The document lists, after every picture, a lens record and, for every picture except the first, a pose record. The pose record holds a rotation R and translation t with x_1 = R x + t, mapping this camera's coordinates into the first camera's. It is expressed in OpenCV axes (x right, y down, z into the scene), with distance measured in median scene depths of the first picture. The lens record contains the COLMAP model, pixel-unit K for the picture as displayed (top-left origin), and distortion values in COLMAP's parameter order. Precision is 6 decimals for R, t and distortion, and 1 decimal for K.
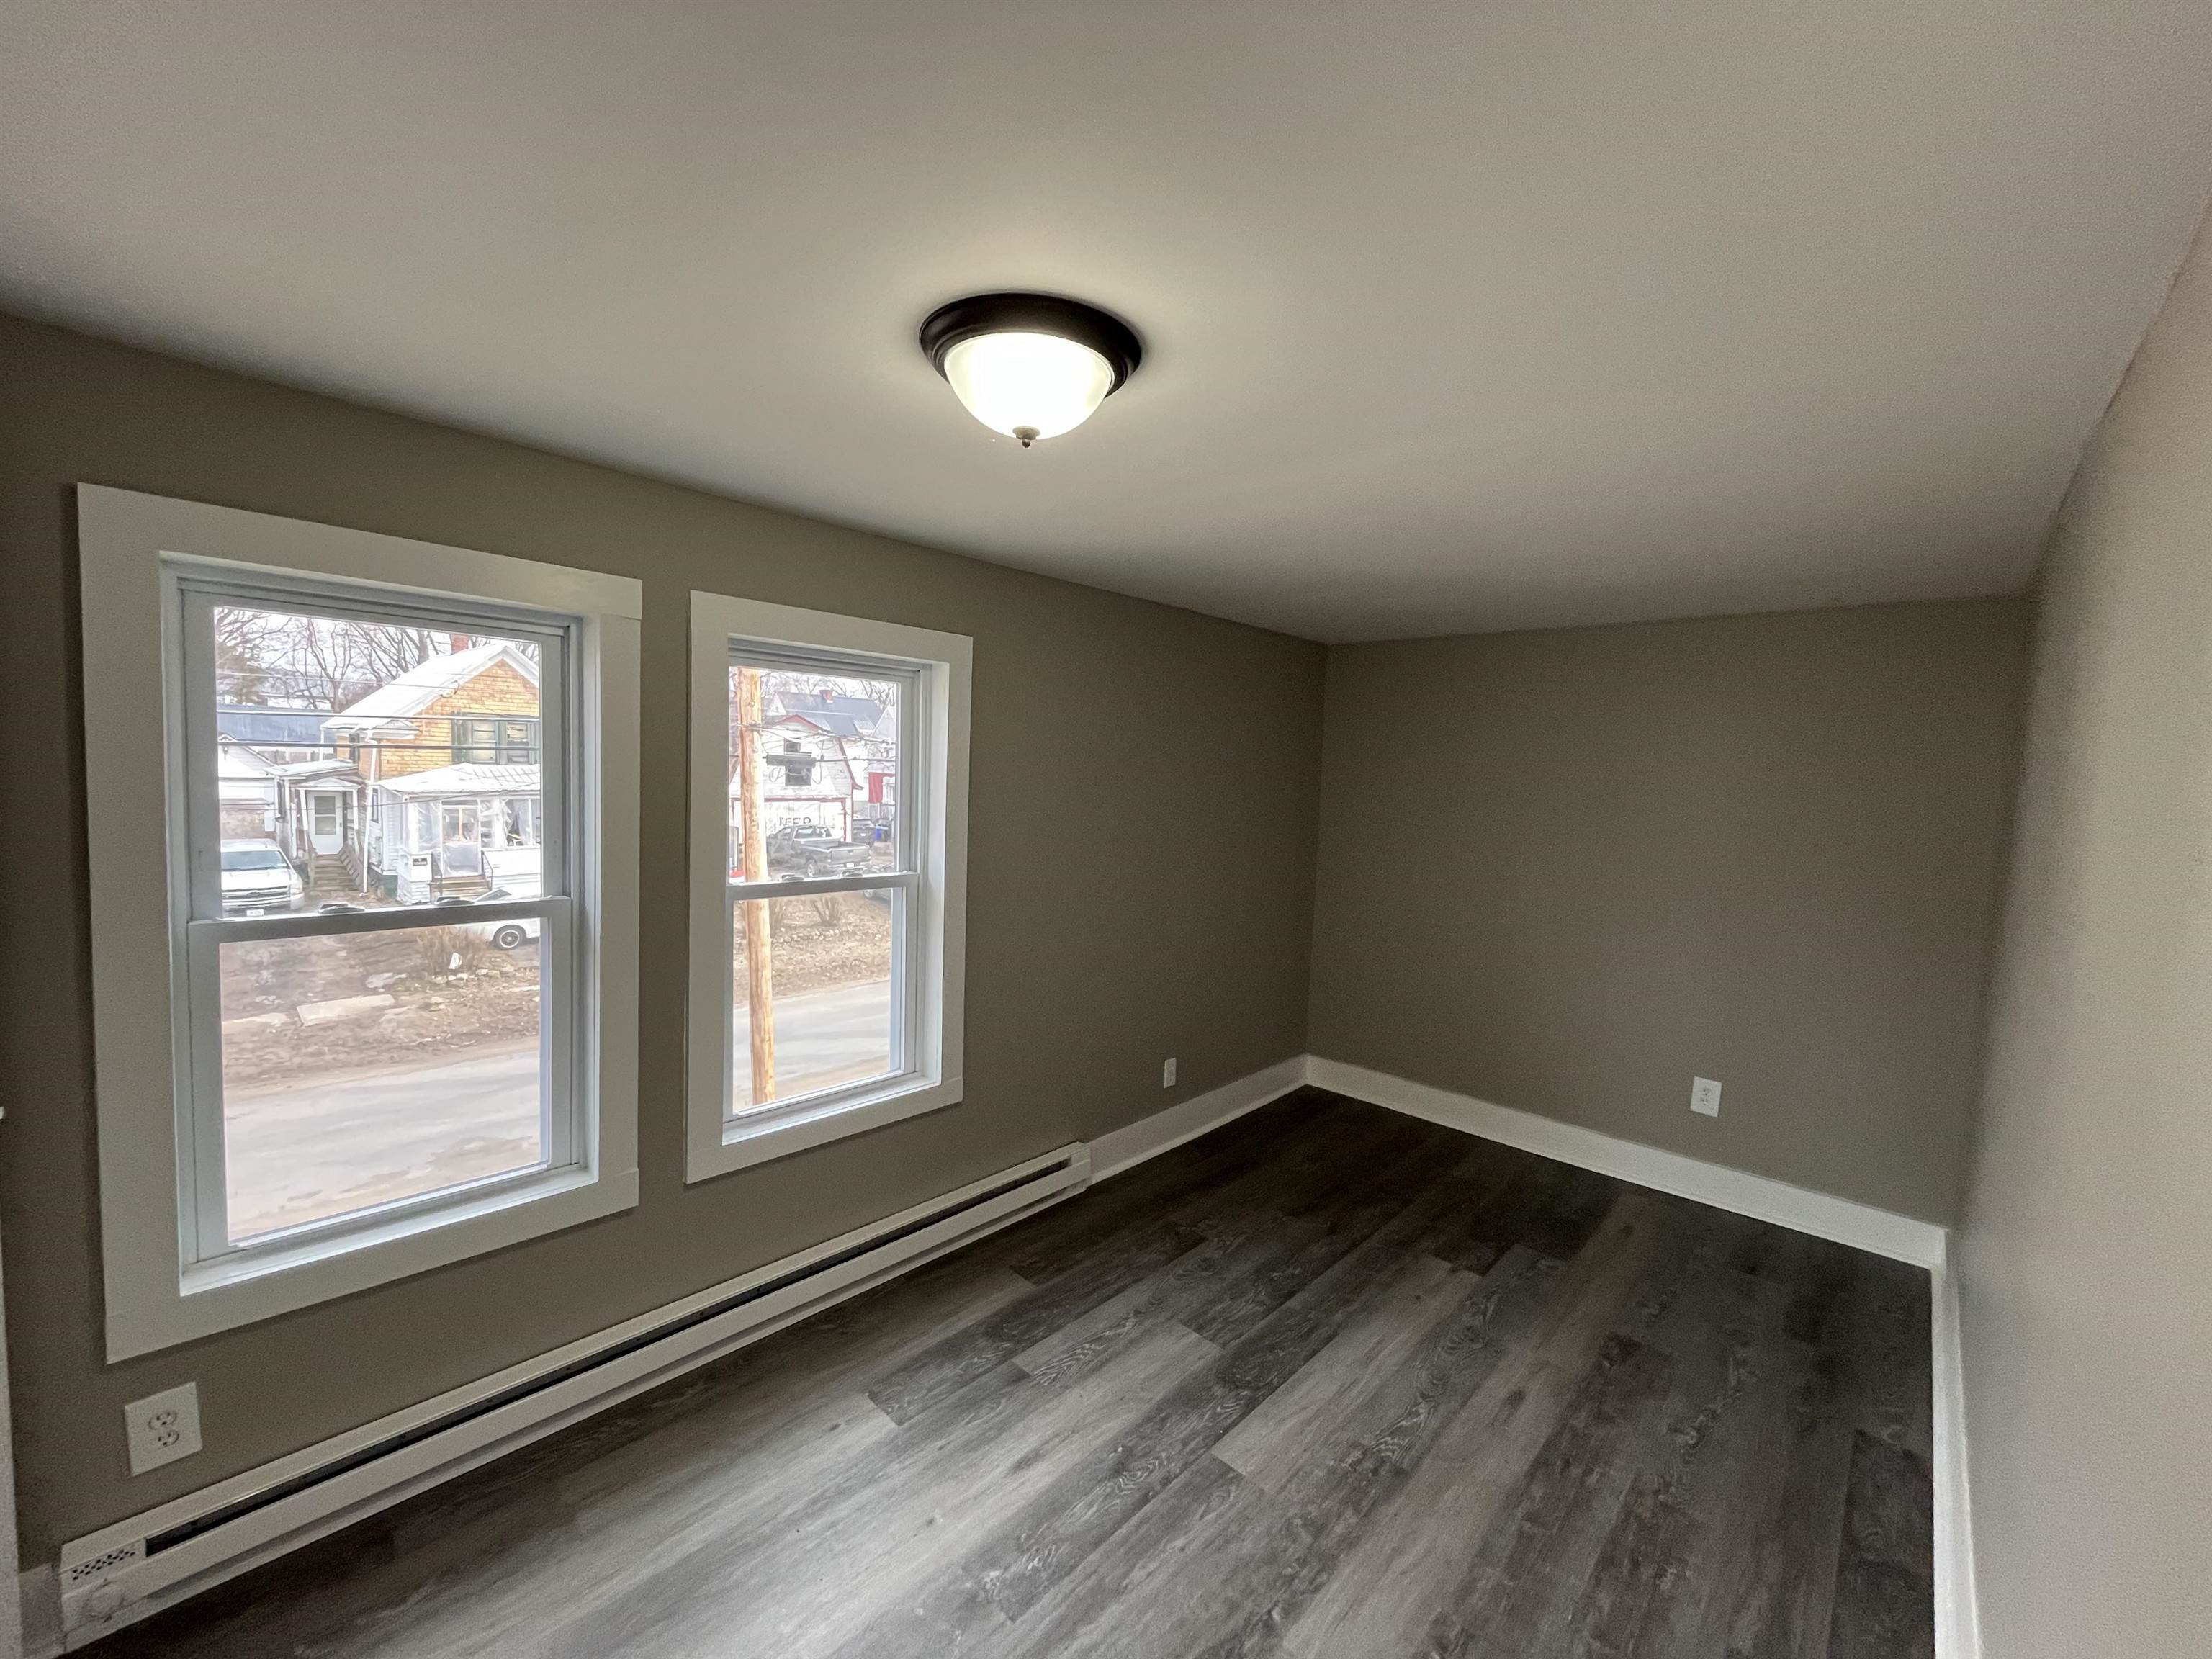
lens RADIAL K [[893.9, 0, 1106.0], [0, 893.9, 829.5], [0, 0, 1]] dist [-0.001087, -0.000218]
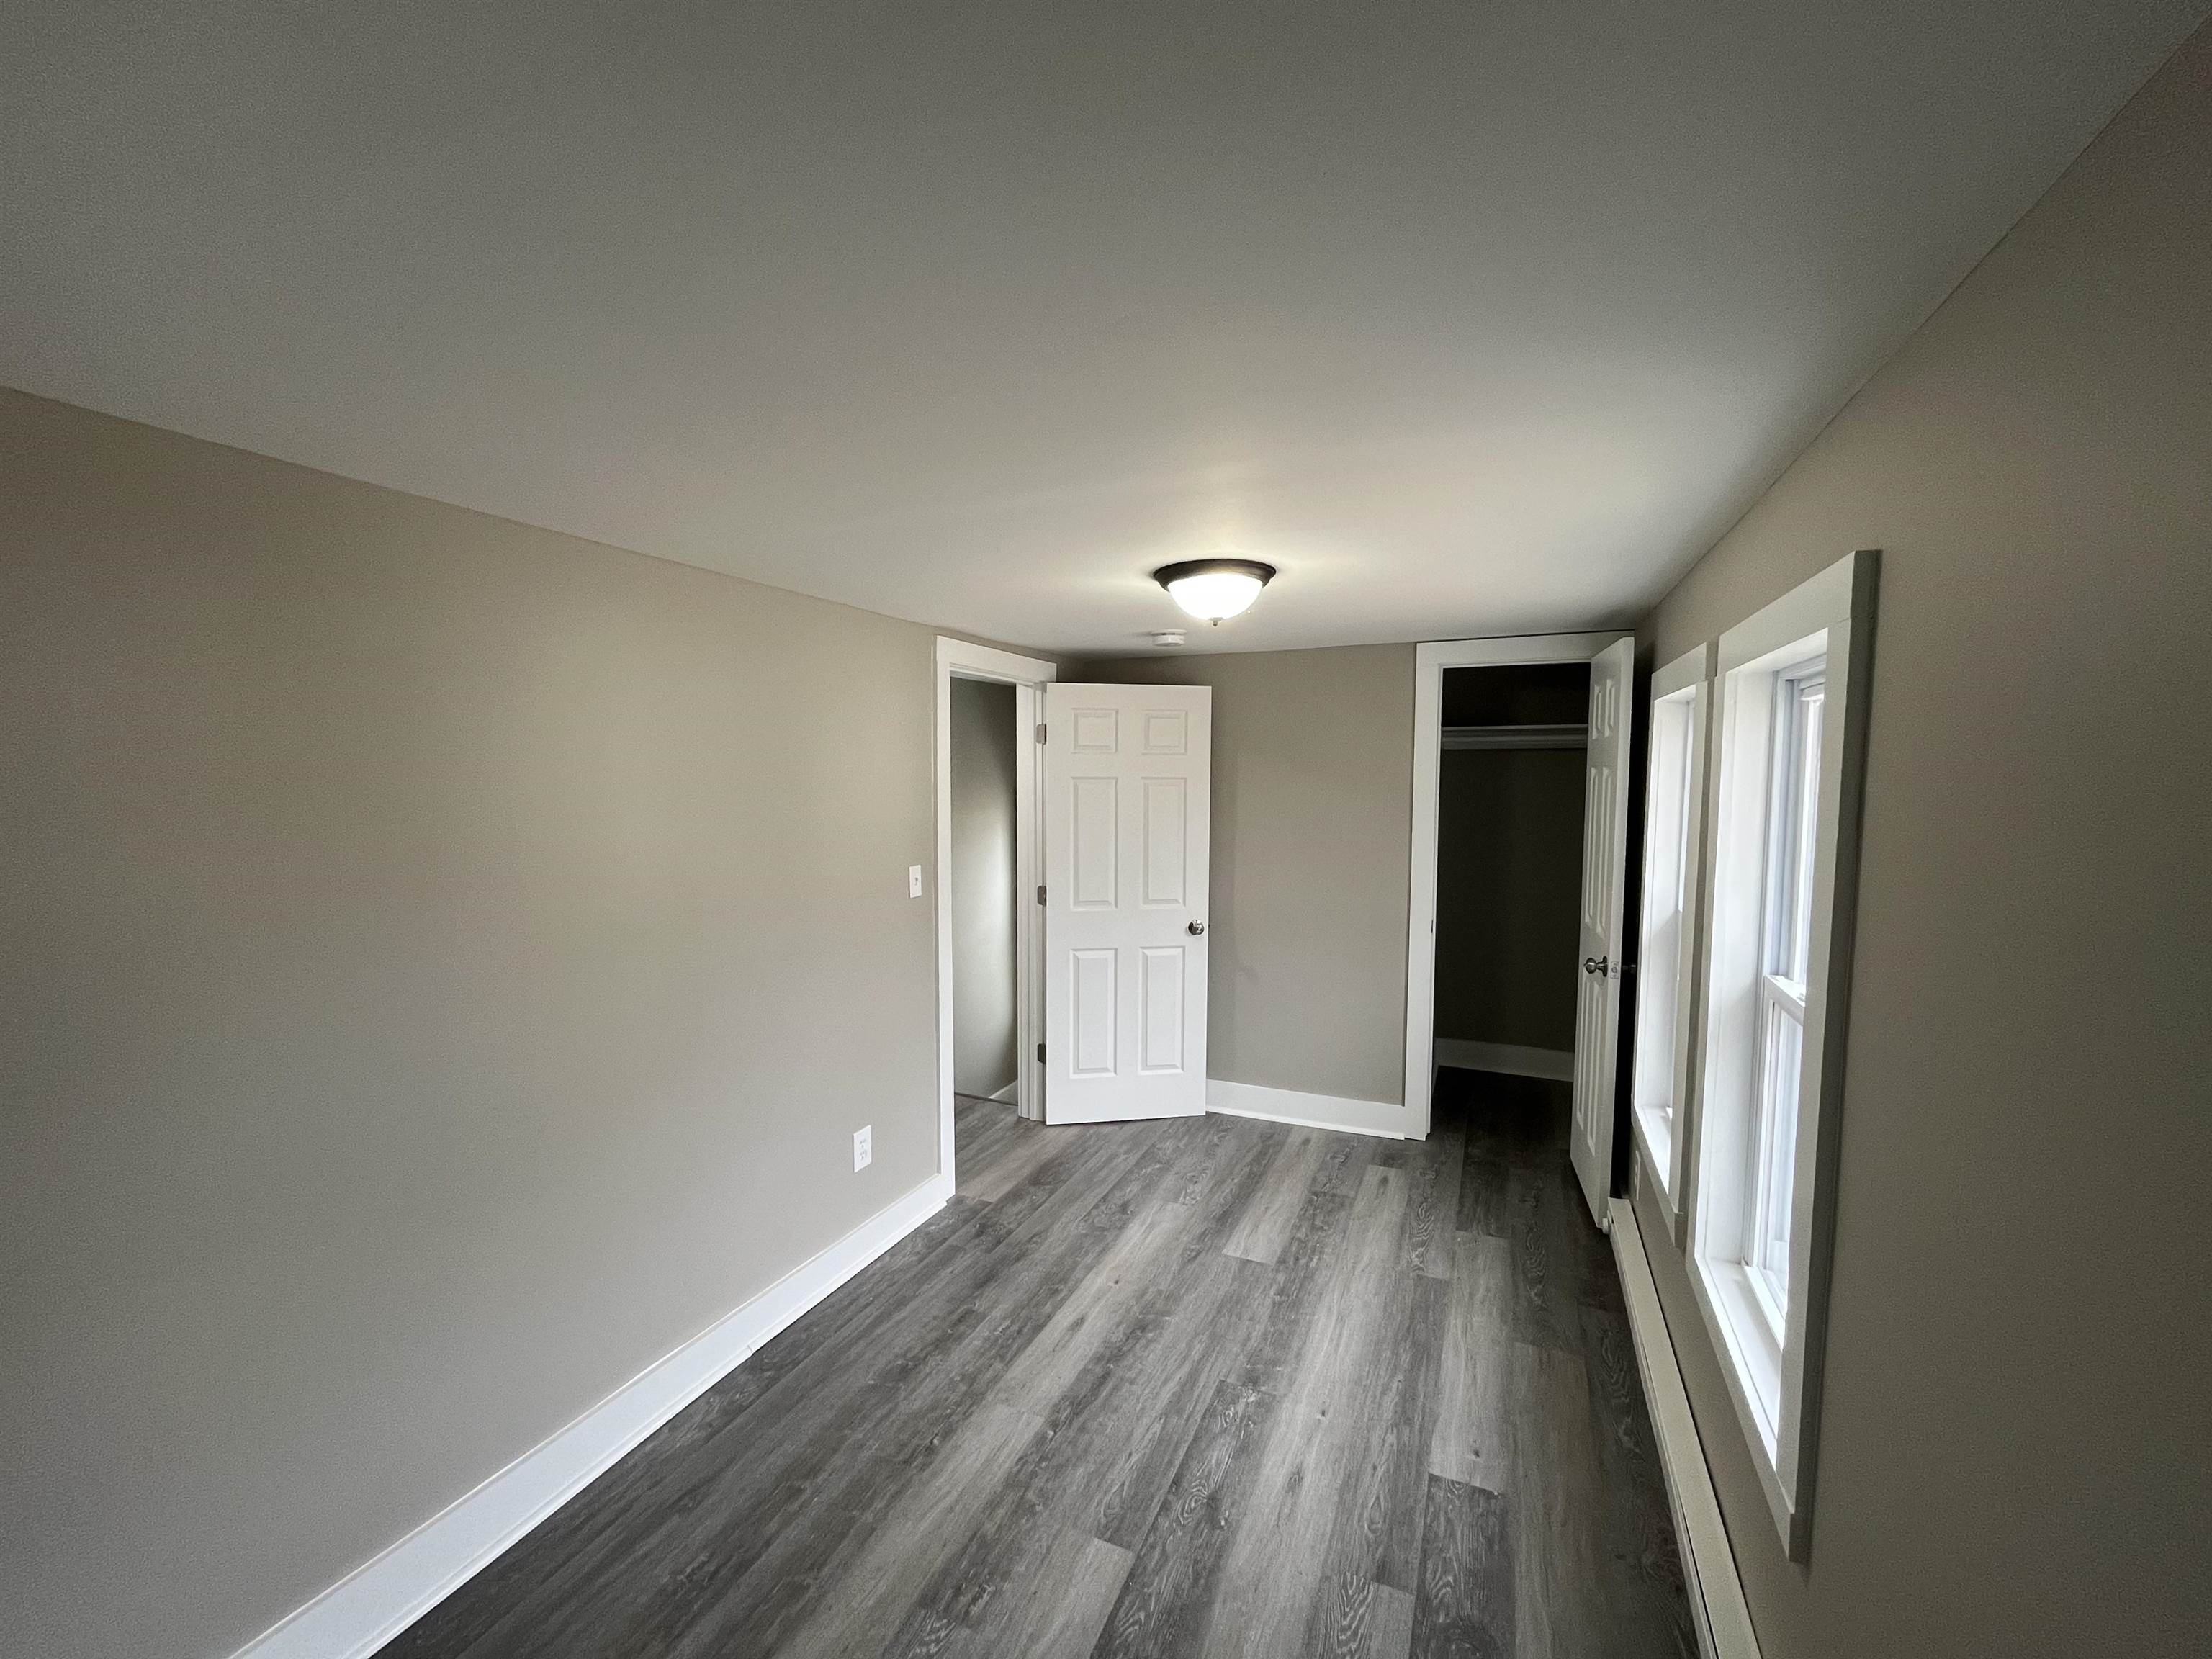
lens RADIAL K [[893.9, 0, 1106.0], [0, 893.9, 829.5], [0, 0, 1]] dist [-0.001087, -0.000218]
pose [[-0.945757, -0.018674, -0.324337, 0.482133], [-0.058996, 0.991619, 0.114937, -0.152951], [0.319473, 0.127837, -0.938933, 1.854431]]
